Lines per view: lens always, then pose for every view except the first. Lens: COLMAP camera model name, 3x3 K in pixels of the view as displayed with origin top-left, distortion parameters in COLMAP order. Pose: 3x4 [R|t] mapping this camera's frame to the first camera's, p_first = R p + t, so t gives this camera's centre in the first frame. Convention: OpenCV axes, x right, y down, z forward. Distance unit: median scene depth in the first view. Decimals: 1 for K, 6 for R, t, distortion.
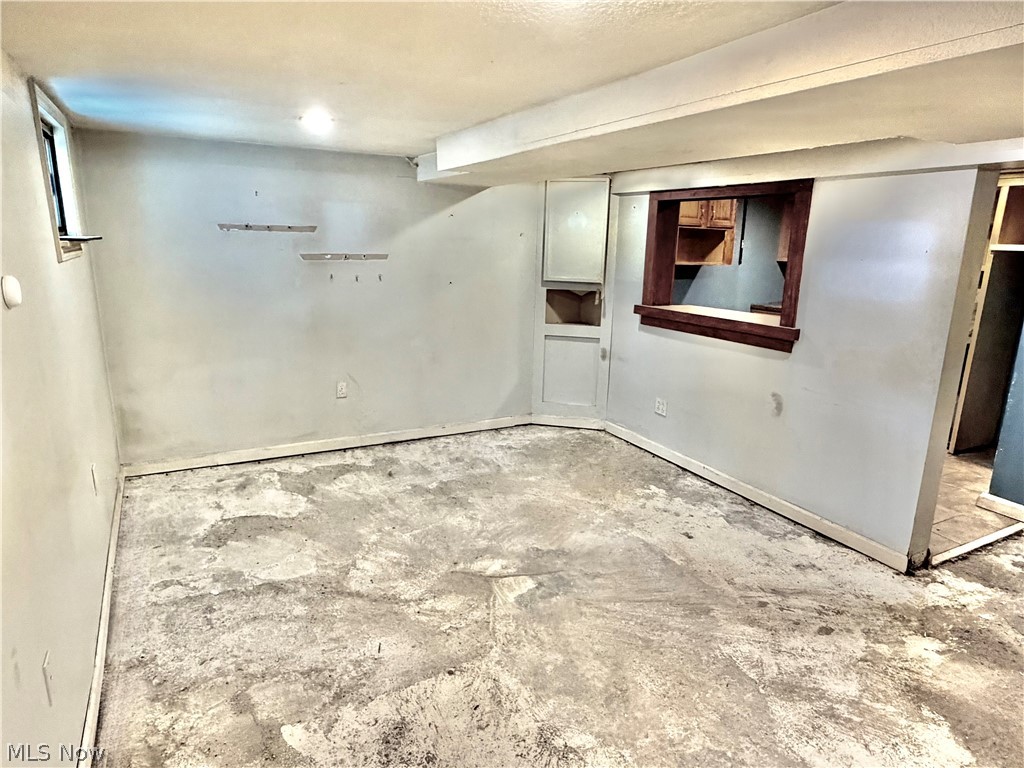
lens RADIAL K [[619.2, 0, 507.7], [0, 619.2, 386.1], [0, 0, 1]] dist [-0.003491, 0.003683]
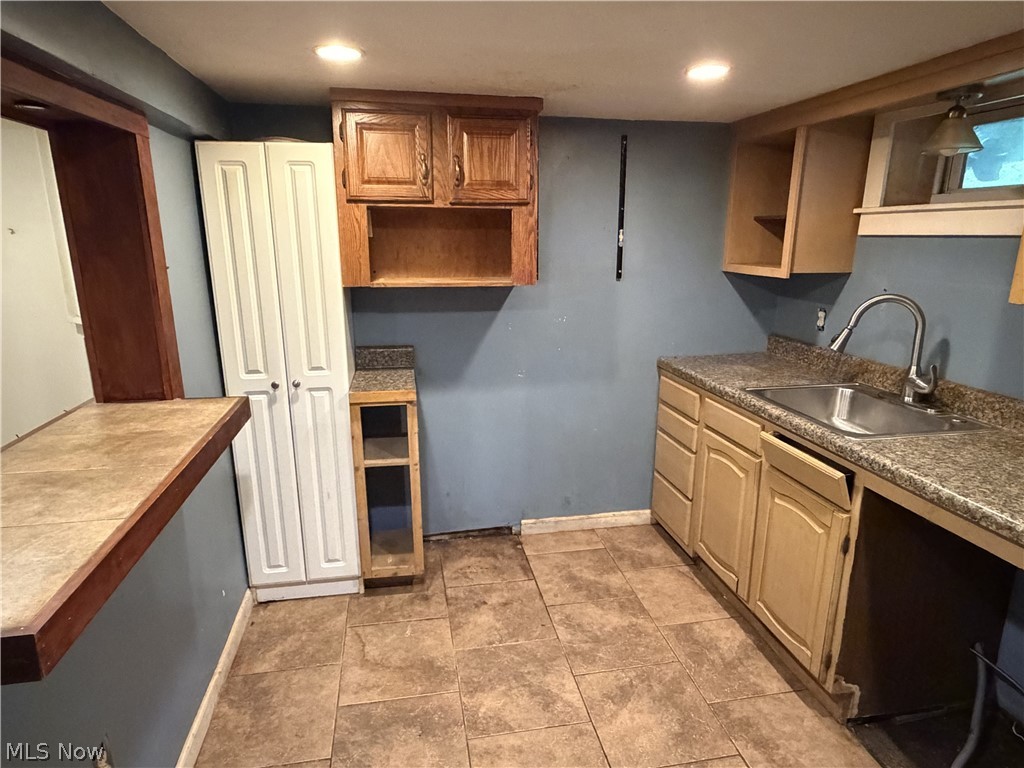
lens RADIAL K [[606.5, 0, 510.5], [0, 606.5, 387.1], [0, 0, 1]] dist [0.005225, -0.001828]
pose [[0.951492, 0.055726, -0.302586, 0.857915], [-0.052219, 0.998442, 0.019676, -0.223975], [0.303211, -0.002920, 0.952919, 0.990544]]
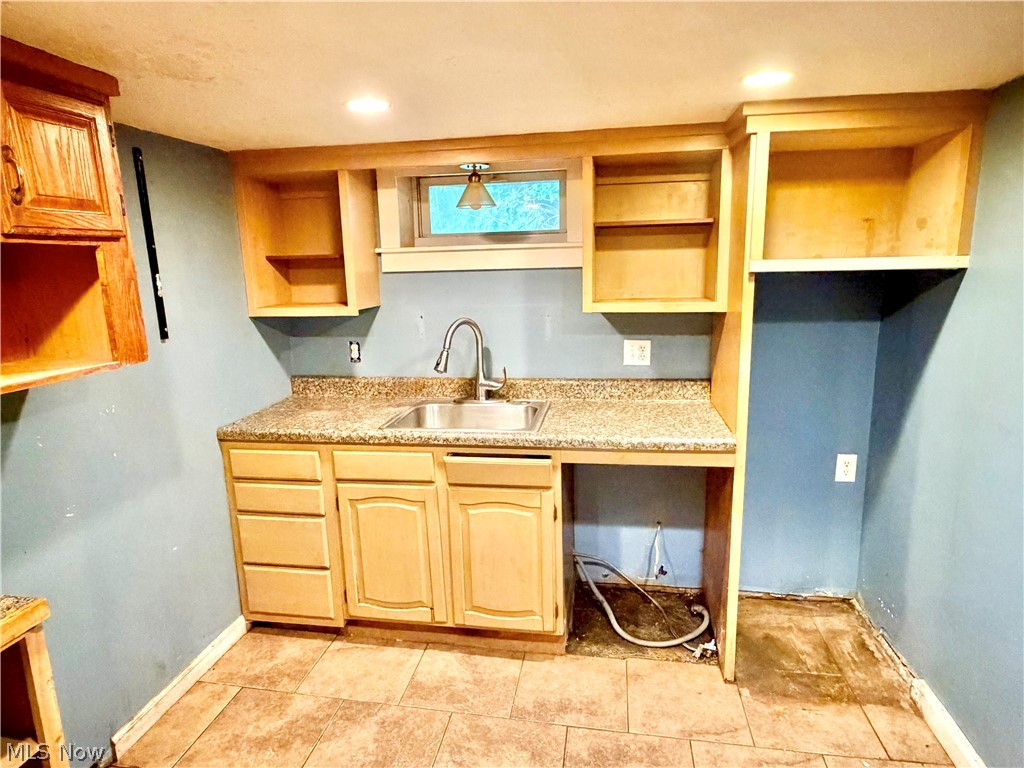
lens RADIAL K [[619.2, 0, 510.5], [0, 619.2, 385.5], [0, 0, 1]] dist [-0.003491, 0.003683]
pose [[0.616482, -0.192839, 0.763389, 0.419862], [0.218678, 0.973335, 0.069278, -0.292710], [-0.756393, 0.124228, 0.642213, 1.189033]]
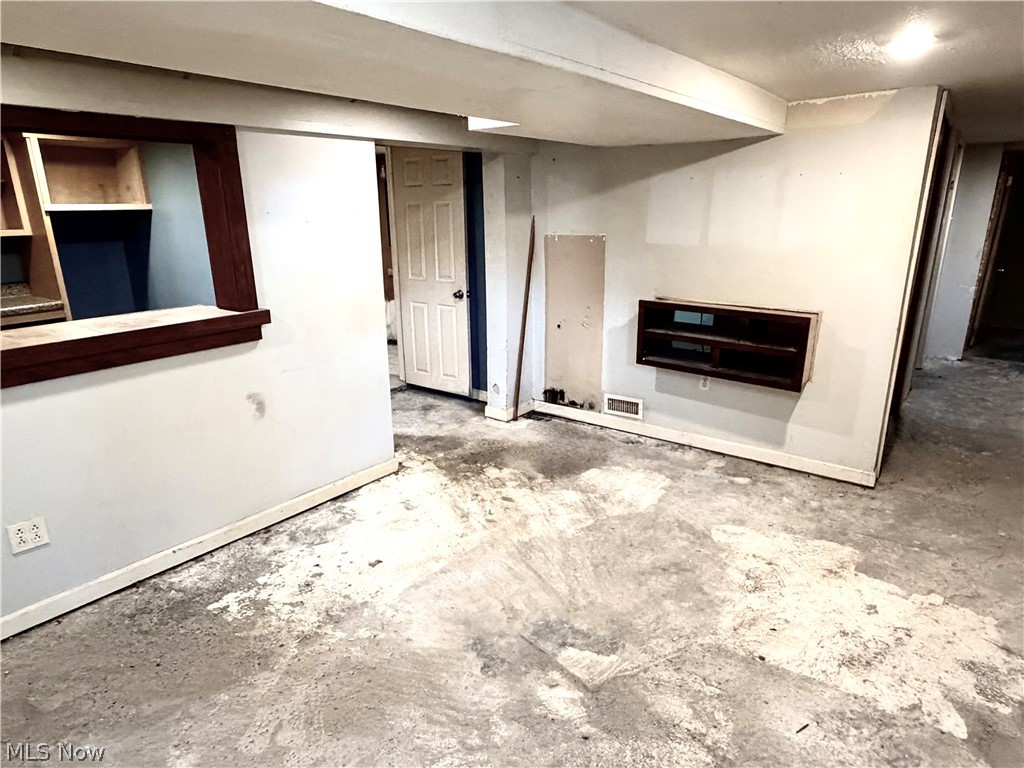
lens RADIAL K [[619.2, 0, 508.2], [0, 619.2, 385.6], [0, 0, 1]] dist [-0.003491, 0.003683]
pose [[-0.409703, -0.274642, 0.869894, -0.471250], [0.212271, 0.898722, 0.383719, -0.273114], [-0.887178, 0.341864, -0.309910, 1.081943]]
